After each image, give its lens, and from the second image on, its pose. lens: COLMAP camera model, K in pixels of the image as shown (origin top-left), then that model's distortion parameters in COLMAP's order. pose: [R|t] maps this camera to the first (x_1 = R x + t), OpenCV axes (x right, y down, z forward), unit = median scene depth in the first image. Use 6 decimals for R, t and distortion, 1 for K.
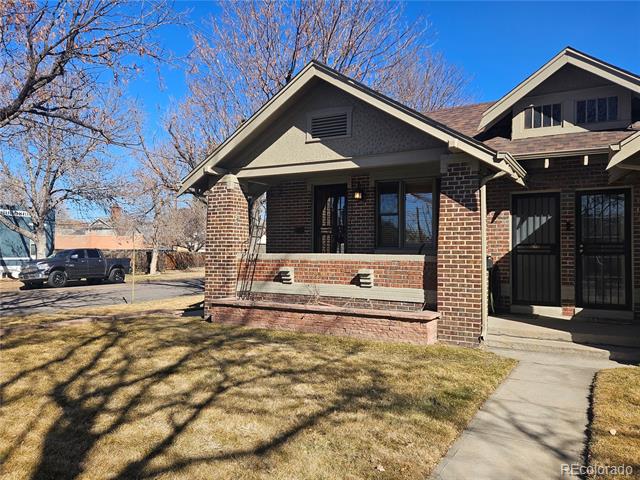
lens RADIAL K [[426.8, 0, 320.0], [0, 426.8, 240.5], [0, 0, 1]] dist [0.031707, -0.001981]
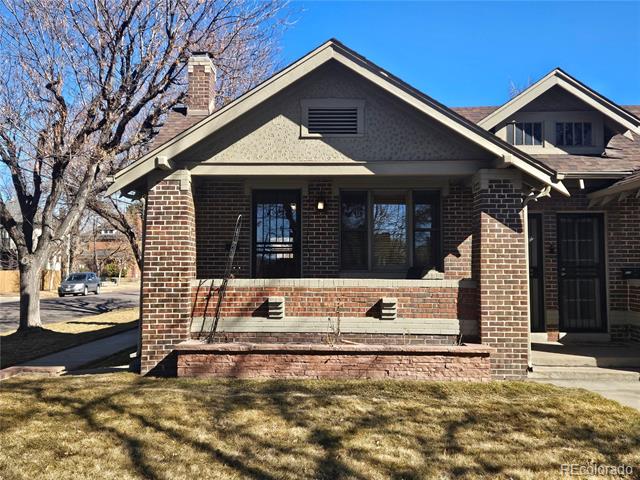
lens RADIAL K [[555.8, 0, 320.0], [0, 555.8, 239.6], [0, 0, 1]] dist [0.041046, -0.000653]
pose [[0.914005, 0.020680, 0.405175, -0.447456], [-0.007122, 0.999364, -0.034941, -0.006635], [-0.405640, 0.029051, 0.913571, 0.059504]]
